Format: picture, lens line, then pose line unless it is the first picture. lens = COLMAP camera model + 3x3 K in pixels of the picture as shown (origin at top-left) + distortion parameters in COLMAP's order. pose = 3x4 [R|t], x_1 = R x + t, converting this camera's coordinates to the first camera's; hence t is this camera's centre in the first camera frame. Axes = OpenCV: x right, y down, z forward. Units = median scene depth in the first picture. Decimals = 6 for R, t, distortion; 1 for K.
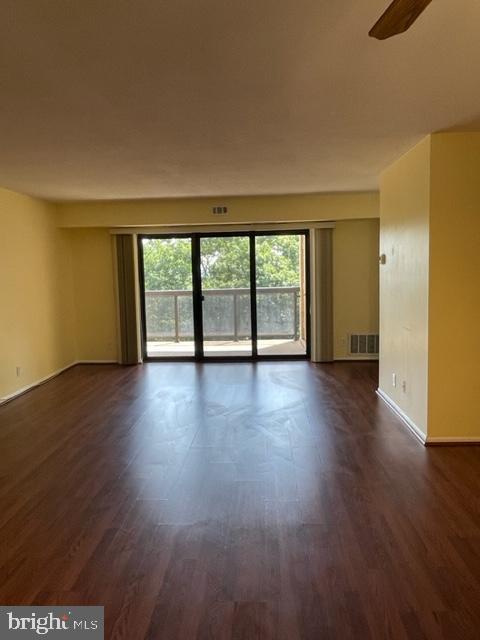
lens RADIAL K [[483.8, 0, 216.3], [0, 483.8, 330.3], [0, 0, 1]] dist [-0.000059, -0.002608]
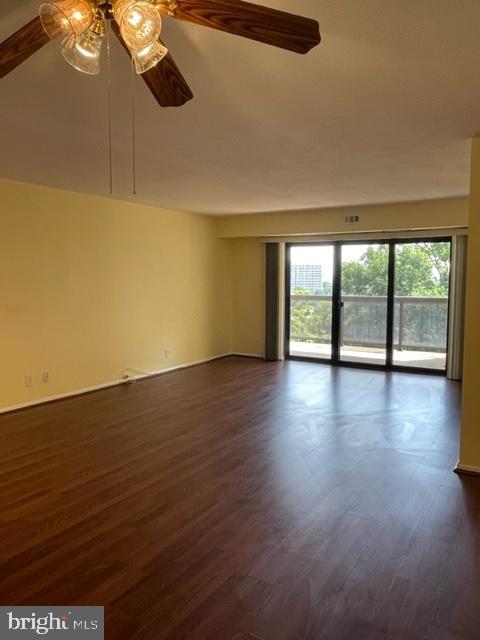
lens RADIAL K [[484.4, 0, 234.1], [0, 484.4, 321.9], [0, 0, 1]] dist [0.002261, -0.008089]
pose [[0.872909, 0.071897, -0.482555, 0.273340], [-0.083400, 0.996513, -0.002392, -0.006311], [0.480701, 0.042333, 0.875862, -0.012847]]
